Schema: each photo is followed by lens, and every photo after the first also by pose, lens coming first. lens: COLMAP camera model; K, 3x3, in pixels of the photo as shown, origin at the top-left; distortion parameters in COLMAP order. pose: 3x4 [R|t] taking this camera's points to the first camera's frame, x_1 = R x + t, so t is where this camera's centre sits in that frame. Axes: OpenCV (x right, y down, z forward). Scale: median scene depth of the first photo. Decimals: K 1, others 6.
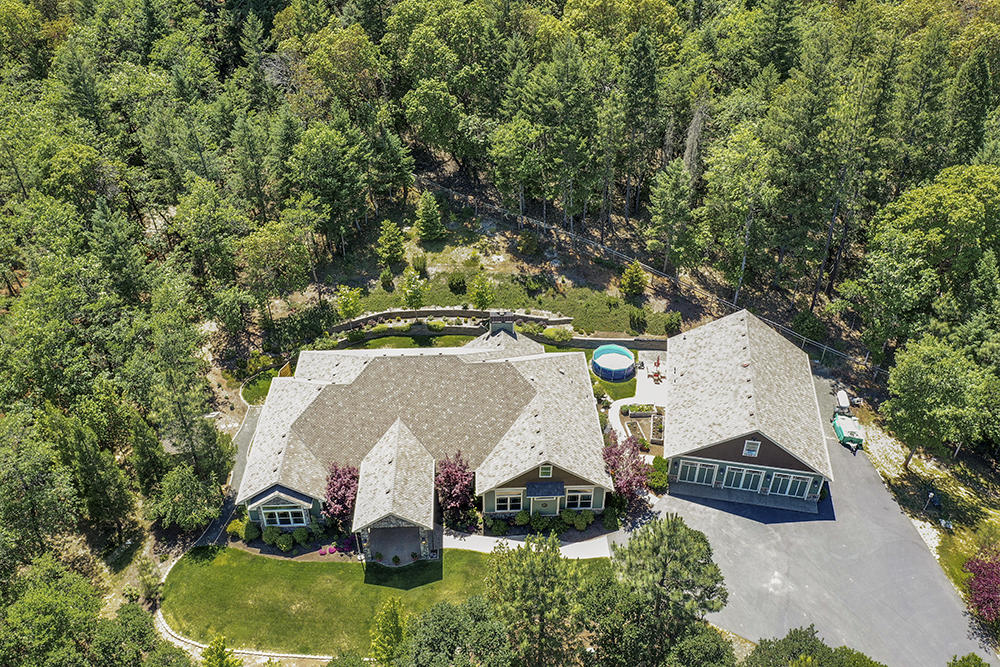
lens RADIAL K [[799.5, 0, 500.0], [0, 799.5, 333.5], [0, 0, 1]] dist [-0.030842, 0.002946]
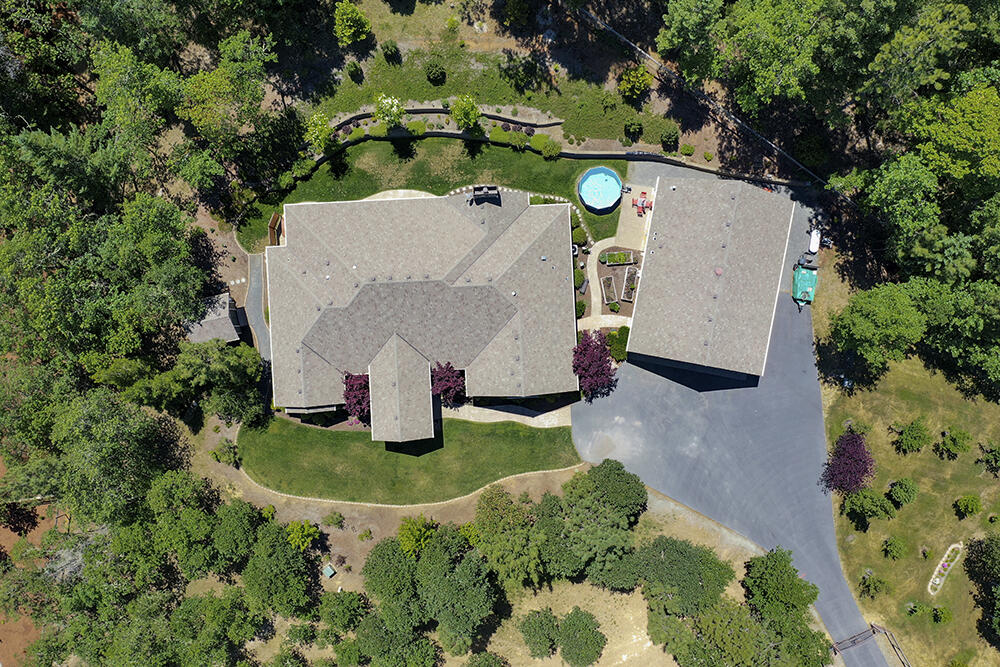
lens RADIAL K [[799.5, 0, 500.0], [0, 799.5, 333.5], [0, 0, 1]] dist [-0.030842, 0.002946]
pose [[0.999958, -0.004721, -0.007865, 0.026504], [0.009158, 0.562980, 0.826420, -0.712335], [0.000527, -0.826457, 0.562999, 0.314246]]
